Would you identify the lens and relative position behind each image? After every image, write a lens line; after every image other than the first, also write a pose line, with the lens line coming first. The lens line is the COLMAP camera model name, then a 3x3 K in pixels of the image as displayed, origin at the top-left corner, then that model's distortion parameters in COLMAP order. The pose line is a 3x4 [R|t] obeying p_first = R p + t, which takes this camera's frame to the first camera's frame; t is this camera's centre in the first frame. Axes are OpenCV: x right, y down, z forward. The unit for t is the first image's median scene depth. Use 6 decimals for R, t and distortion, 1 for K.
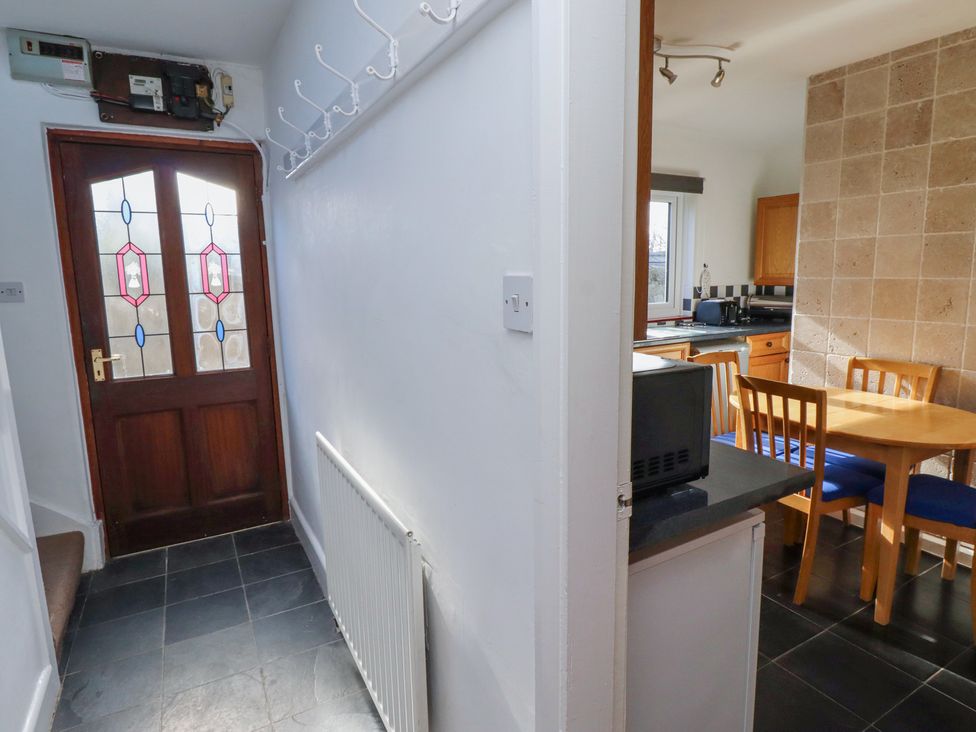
lens RADIAL K [[555.1, 0, 504.1], [0, 555.1, 353.1], [0, 0, 1]] dist [0.003349, -0.011976]
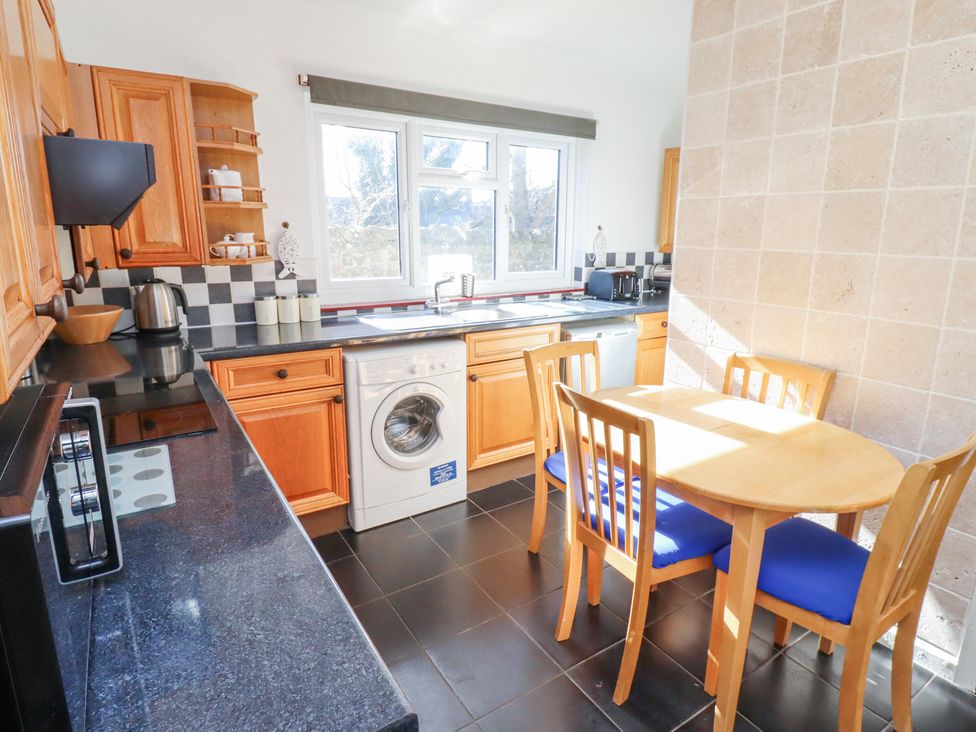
lens RADIAL K [[555.1, 0, 504.1], [0, 555.1, 353.1], [0, 0, 1]] dist [0.003349, -0.011976]
pose [[0.997962, 0.008737, 0.063206, 0.263033], [-0.013328, 0.997274, 0.072580, -0.044207], [-0.062400, -0.073274, 0.995358, 0.250501]]
